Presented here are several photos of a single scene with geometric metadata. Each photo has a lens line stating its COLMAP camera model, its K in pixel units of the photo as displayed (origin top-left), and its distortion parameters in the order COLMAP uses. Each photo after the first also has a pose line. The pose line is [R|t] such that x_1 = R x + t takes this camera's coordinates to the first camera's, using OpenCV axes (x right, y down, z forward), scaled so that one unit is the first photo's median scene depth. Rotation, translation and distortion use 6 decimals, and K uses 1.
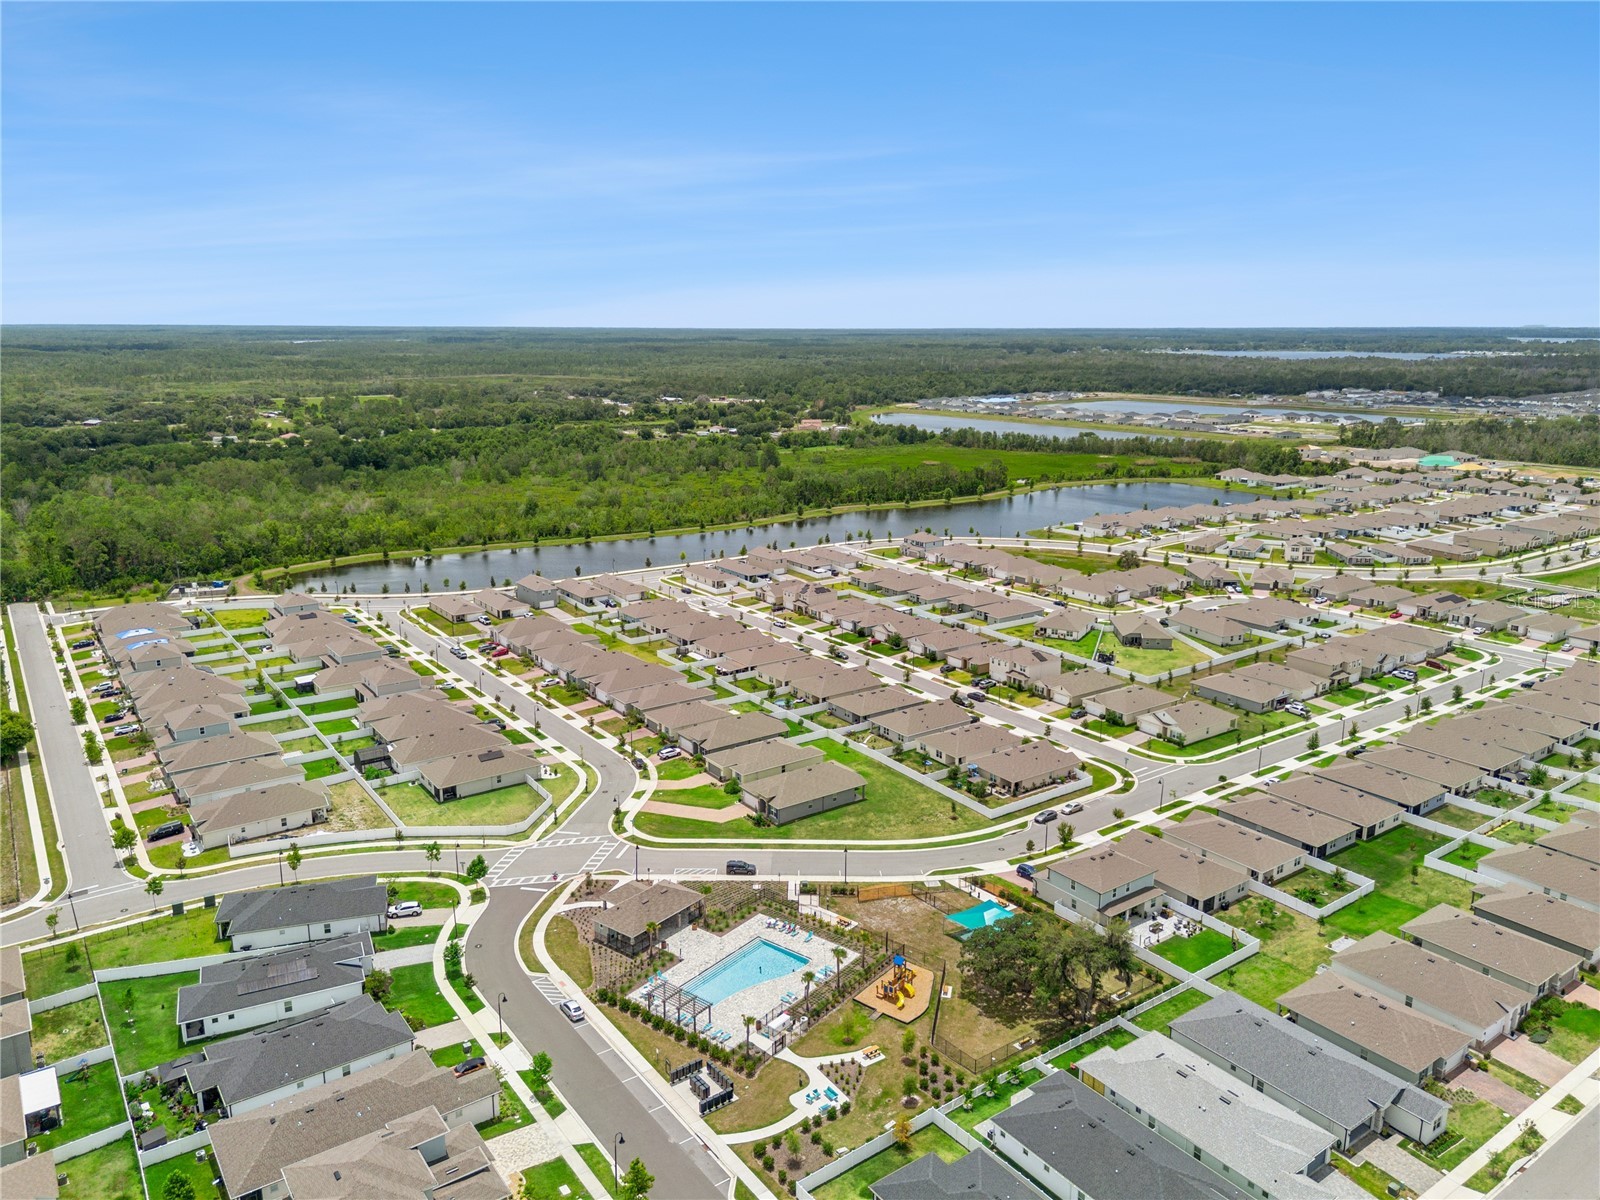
lens RADIAL K [[1154.5, 0, 800.0], [0, 1154.5, 600.0], [0, 0, 1]] dist [0.056641, -0.006911]
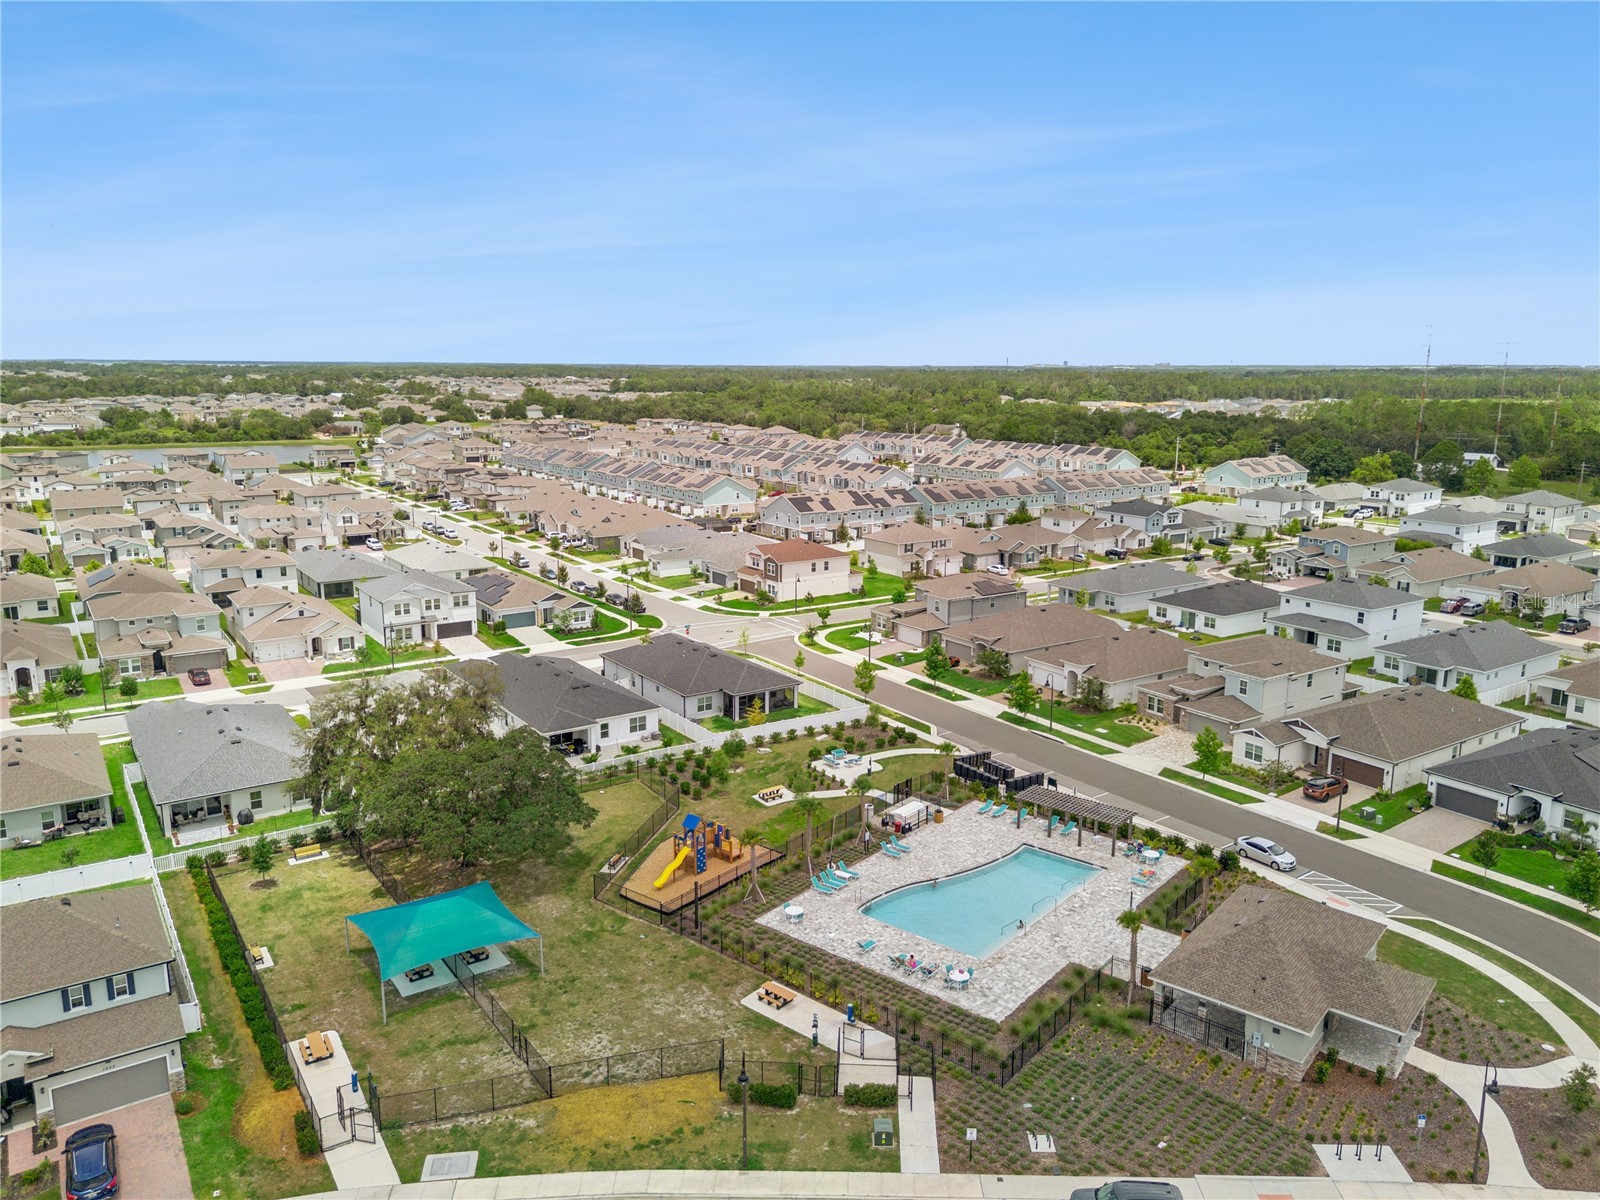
lens RADIAL K [[1143.7, 0, 792.1], [0, 1143.7, 594.7], [0, 0, 1]] dist [0.056524, -0.041467]
pose [[-0.999223, -0.014701, 0.036581, 0.005638], [0.002130, 0.906388, 0.422441, -0.003476], [-0.039367, 0.422191, -0.905652, 0.355392]]
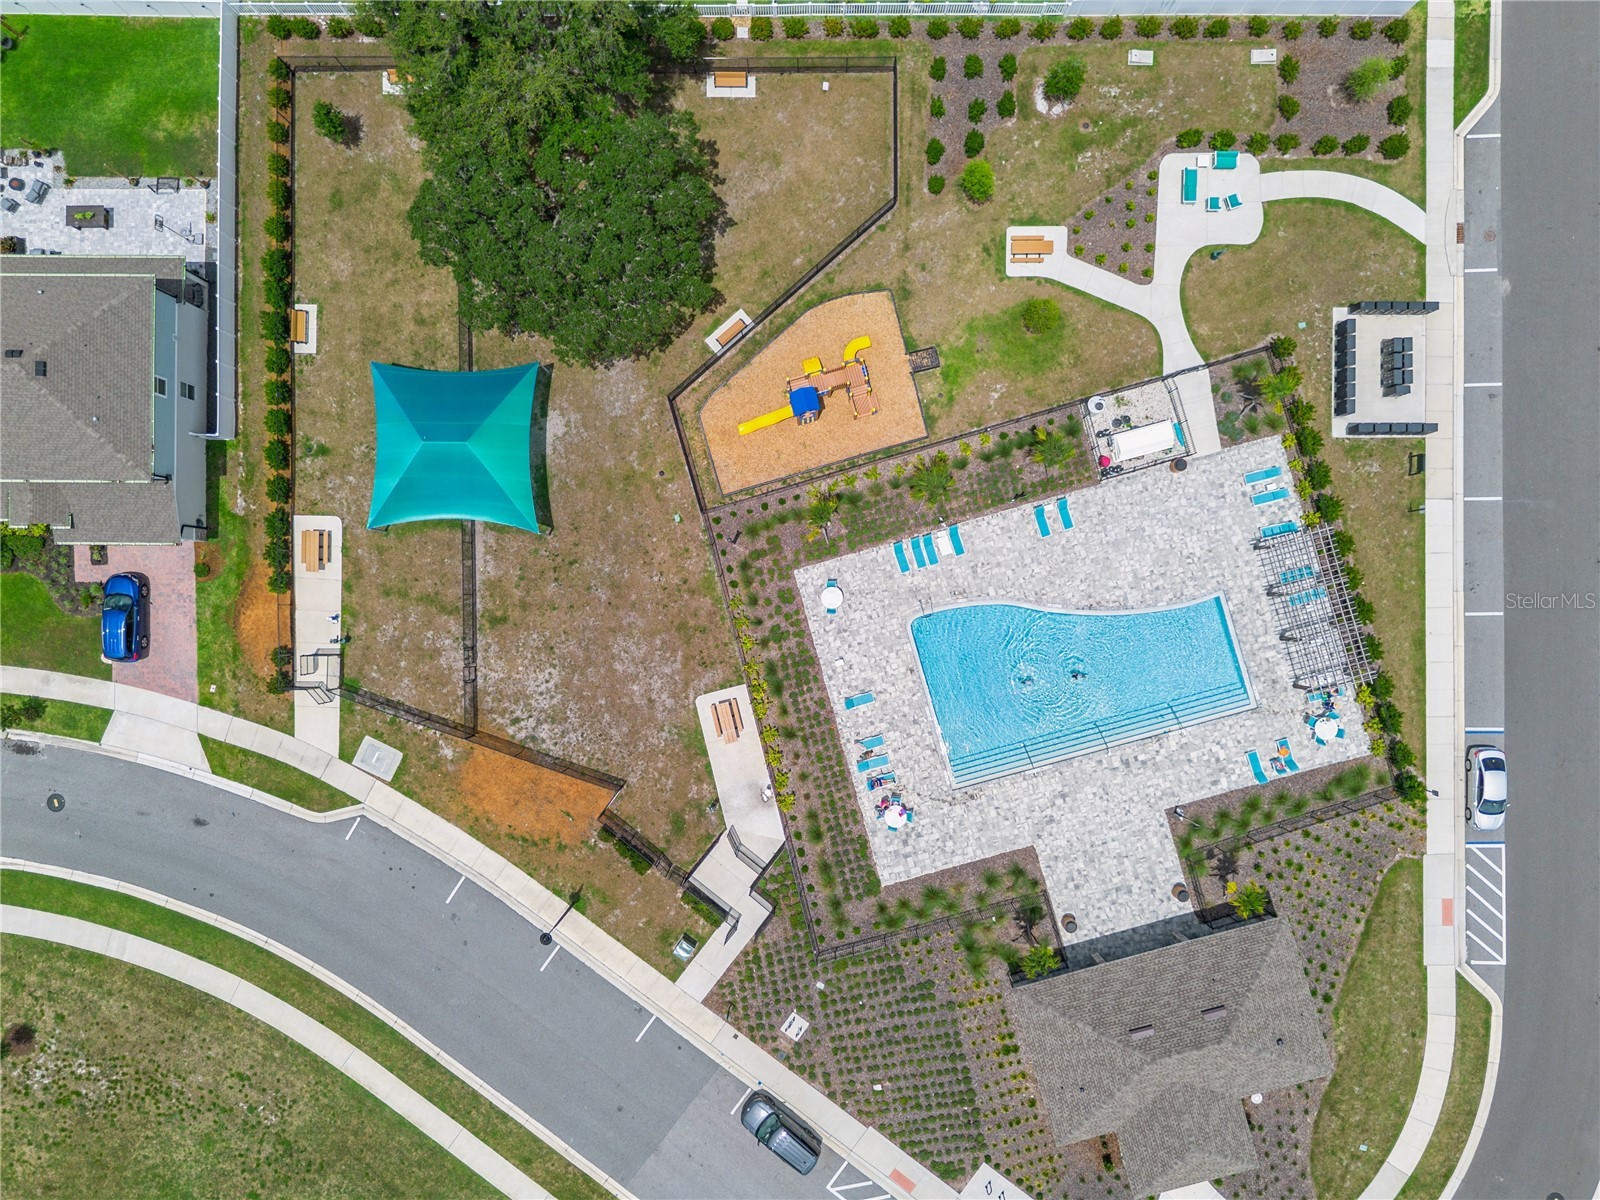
lens RADIAL K [[1143.7, 0, 792.1], [0, 1143.7, 594.7], [0, 0, 1]] dist [0.056524, -0.041467]
pose [[-0.803556, -0.595067, 0.013931, 0.011010], [0.148993, -0.178425, 0.972607, -0.021653], [-0.576281, 0.783620, 0.232036, 0.237620]]
